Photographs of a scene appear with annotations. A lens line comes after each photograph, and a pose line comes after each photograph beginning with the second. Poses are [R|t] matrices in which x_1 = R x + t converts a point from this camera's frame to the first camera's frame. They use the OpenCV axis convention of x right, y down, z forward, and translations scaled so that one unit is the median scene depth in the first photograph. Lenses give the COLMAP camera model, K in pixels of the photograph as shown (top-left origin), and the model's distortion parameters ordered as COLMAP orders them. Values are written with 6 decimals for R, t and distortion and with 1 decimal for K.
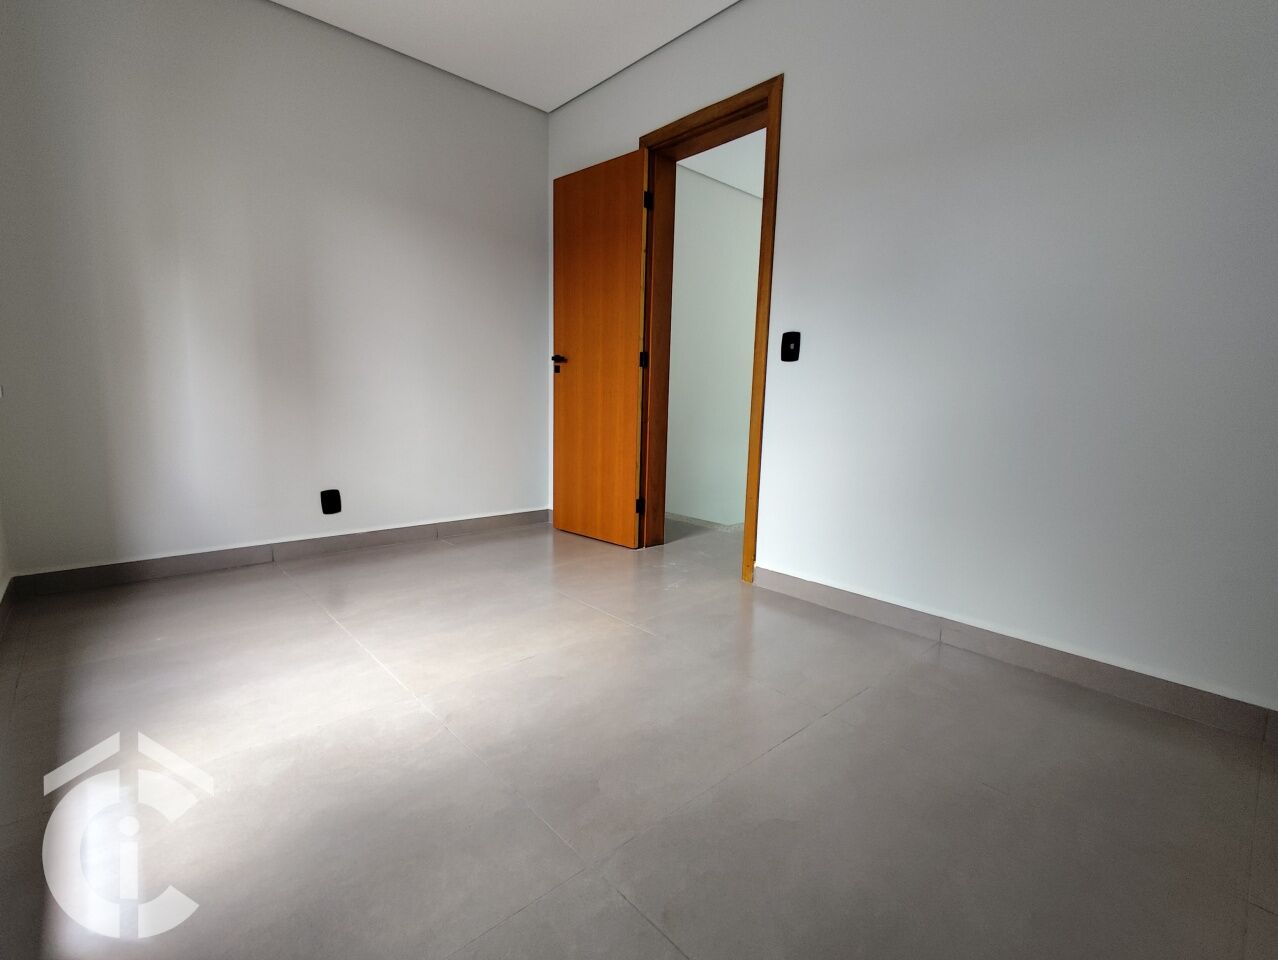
lens RADIAL K [[587.2, 0, 645.2], [0, 587.2, 483.4], [0, 0, 1]] dist [0.053719, -0.037351]
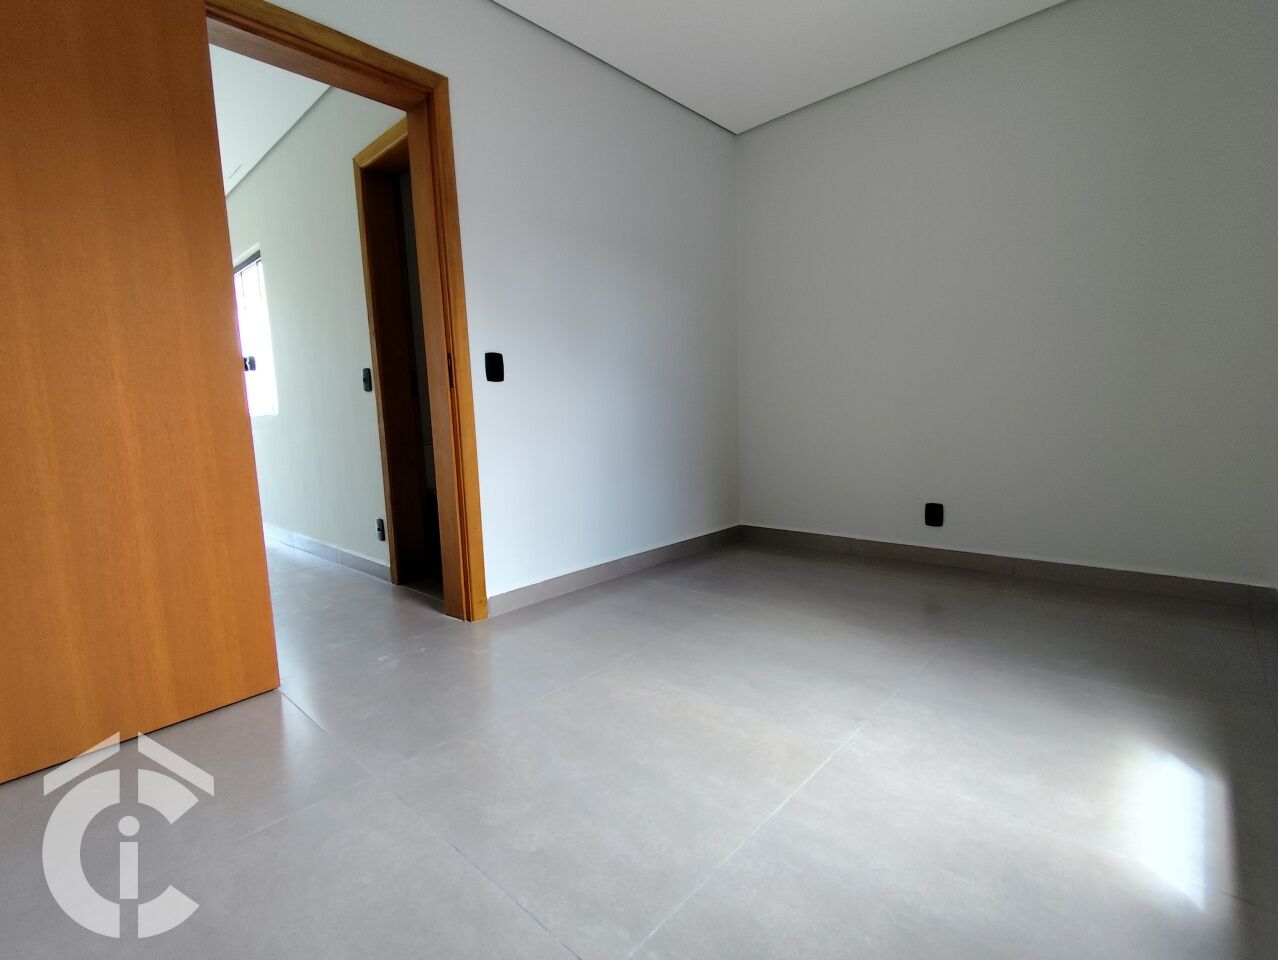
lens RADIAL K [[587.2, 0, 645.2], [0, 587.2, 483.4], [0, 0, 1]] dist [0.053719, -0.037351]
pose [[-0.079494, -0.141699, 0.986713, -0.794096], [0.172519, 0.972953, 0.153622, -0.149092], [-0.981793, 0.182439, -0.052898, 0.835890]]
